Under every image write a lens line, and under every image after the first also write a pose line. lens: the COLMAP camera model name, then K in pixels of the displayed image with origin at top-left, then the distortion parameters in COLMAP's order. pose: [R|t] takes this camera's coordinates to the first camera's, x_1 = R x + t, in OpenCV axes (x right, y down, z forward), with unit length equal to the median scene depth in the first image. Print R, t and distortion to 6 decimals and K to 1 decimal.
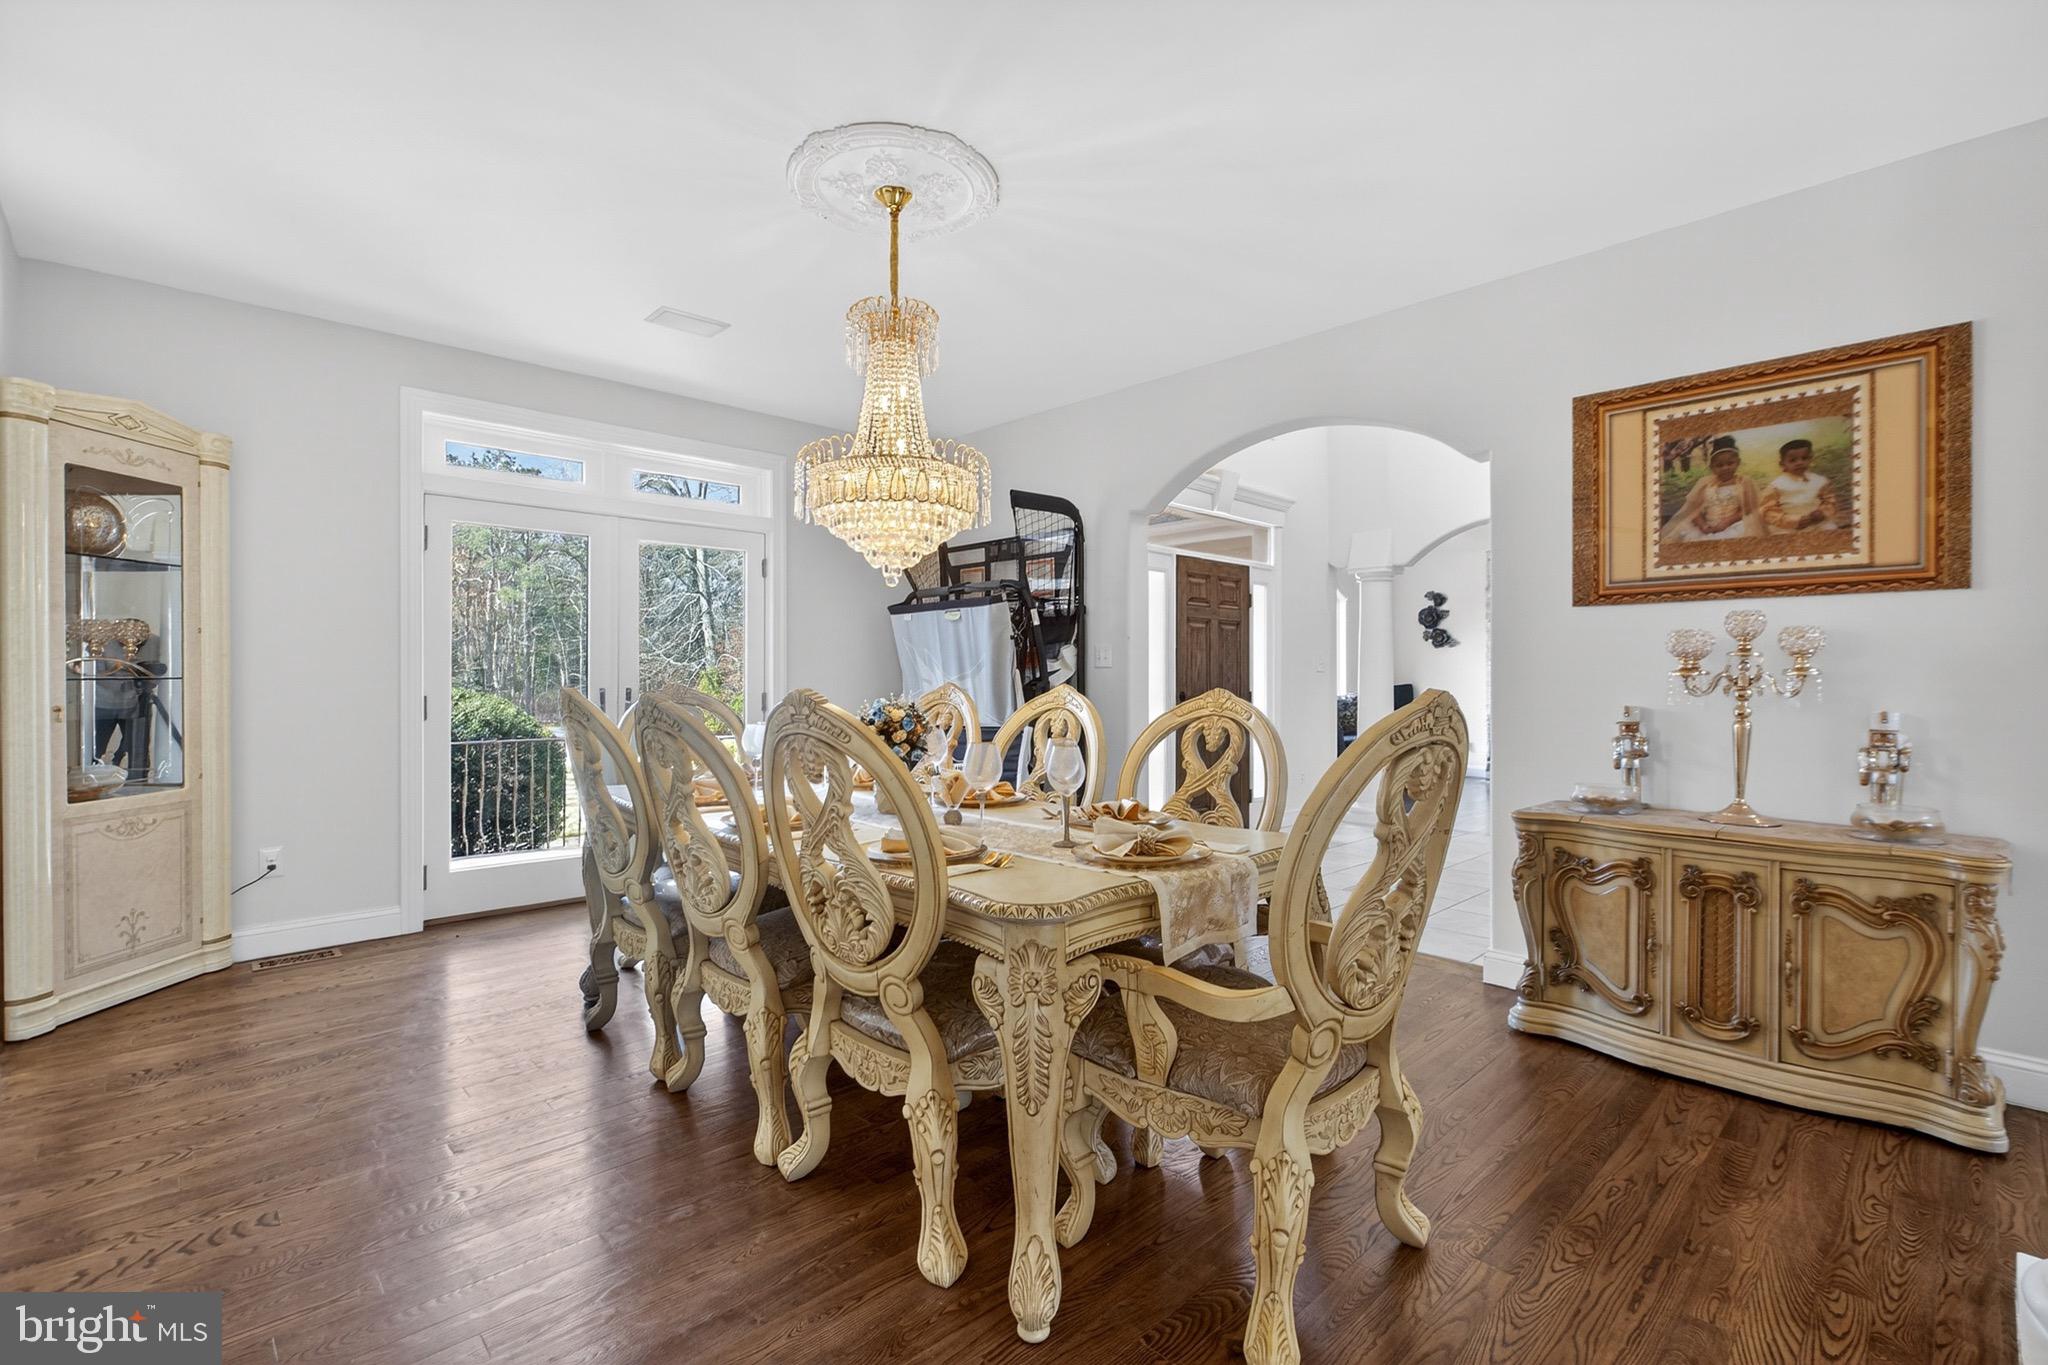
lens RADIAL K [[928.0, 0, 1024.0], [0, 928.0, 682.5], [0, 0, 1]] dist [-0.033848, 0.000041]
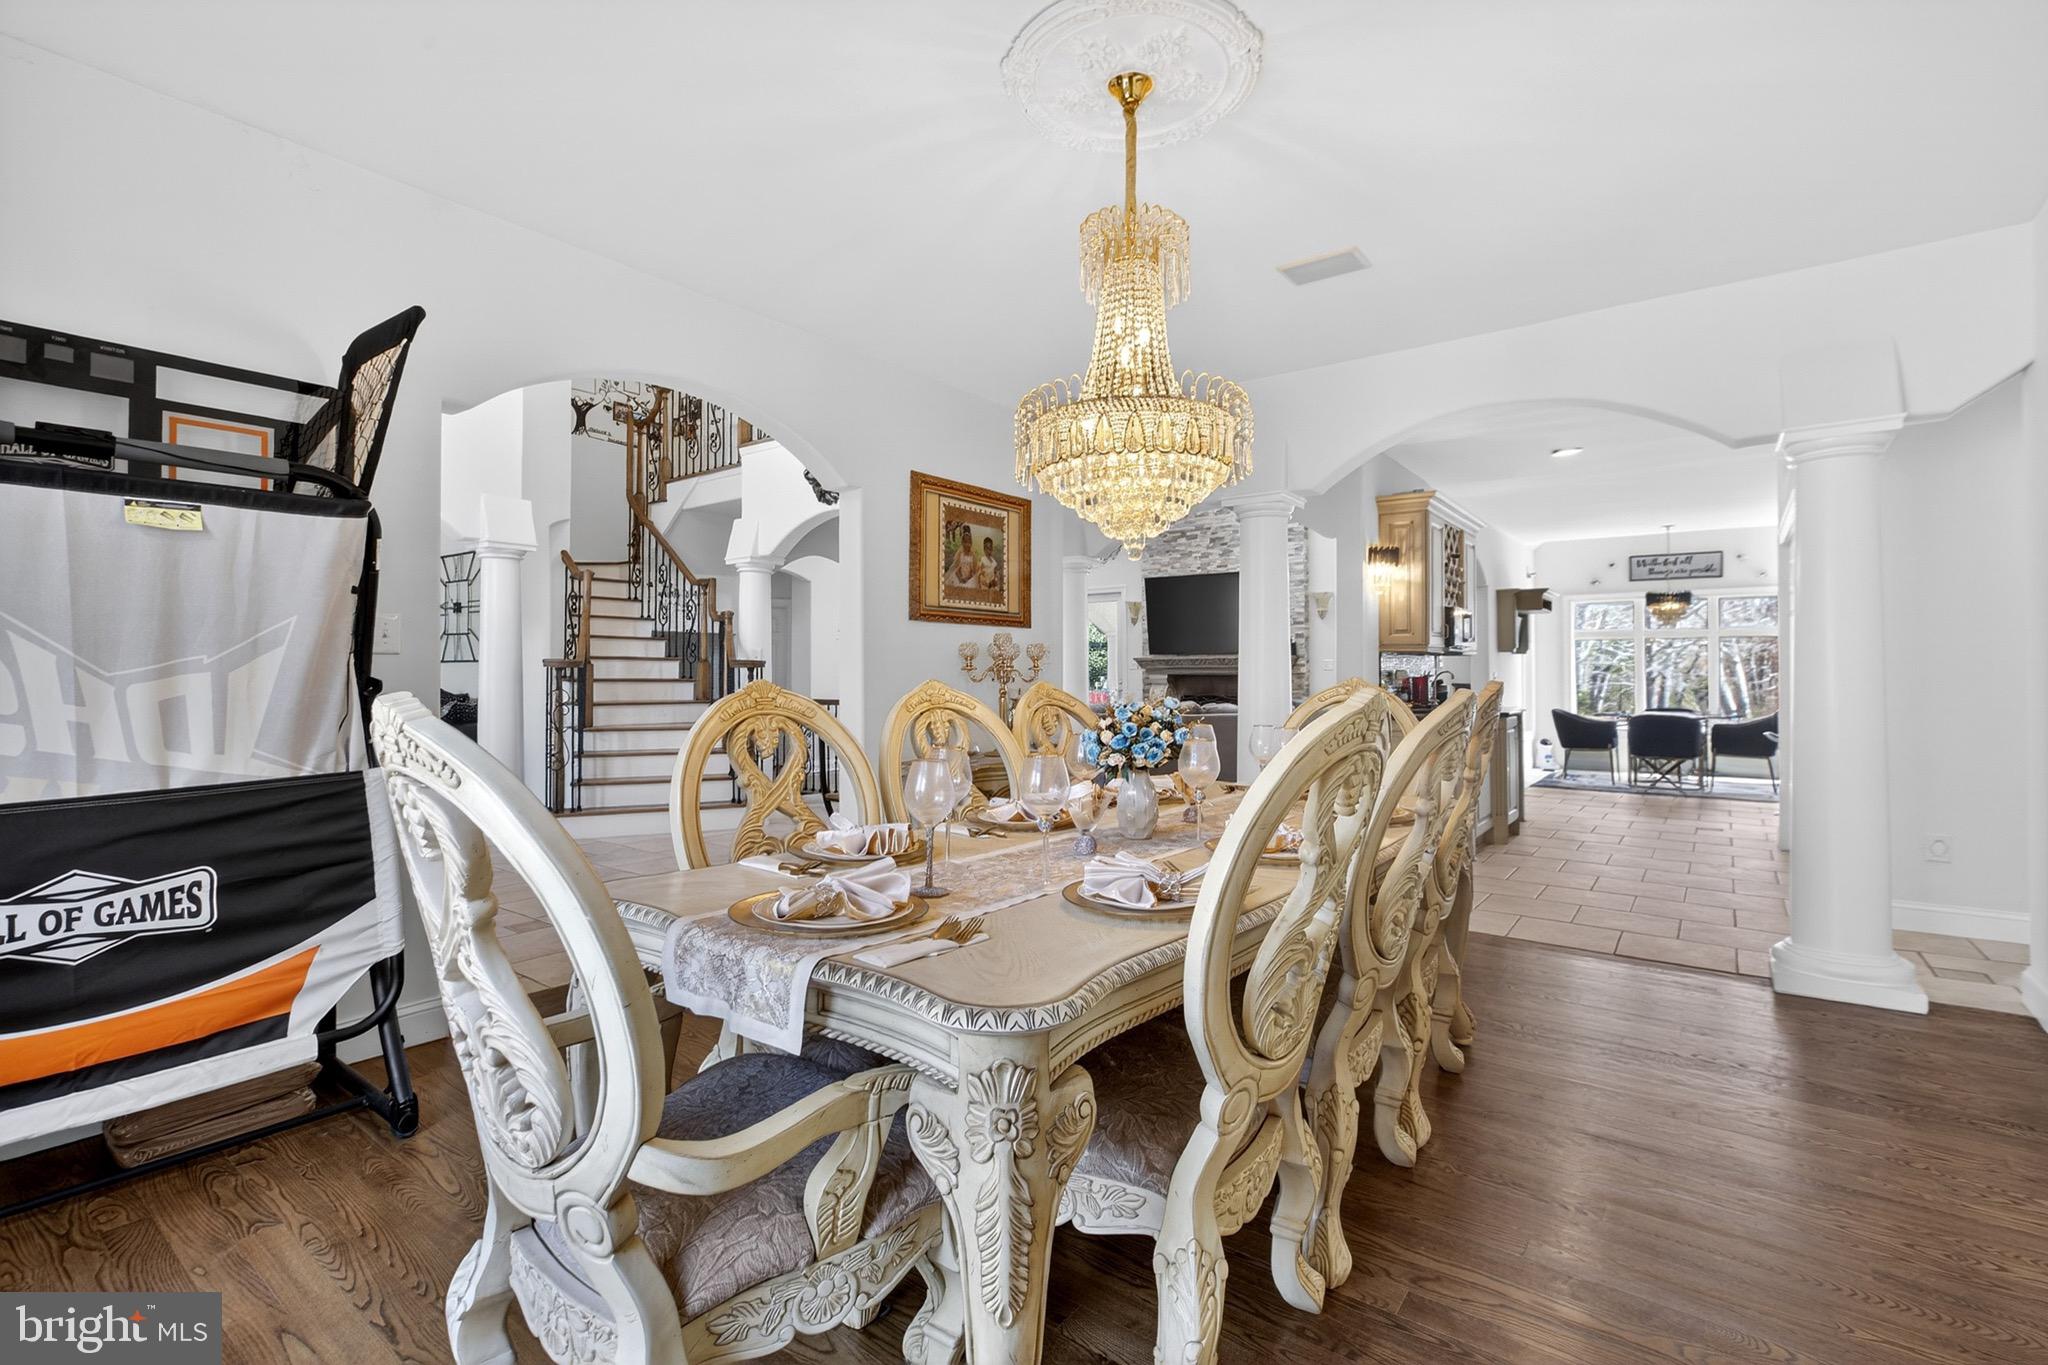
lens RADIAL K [[924.6, 0, 1026.5], [0, 924.6, 671.0], [0, 0, 1]] dist [-0.002375, -0.000050]
pose [[-0.173085, 0.000331, 0.984907, -0.898055], [0.006538, 0.999978, 0.000813, -0.007422], [-0.984885, 0.006580, -0.173083, 1.185680]]
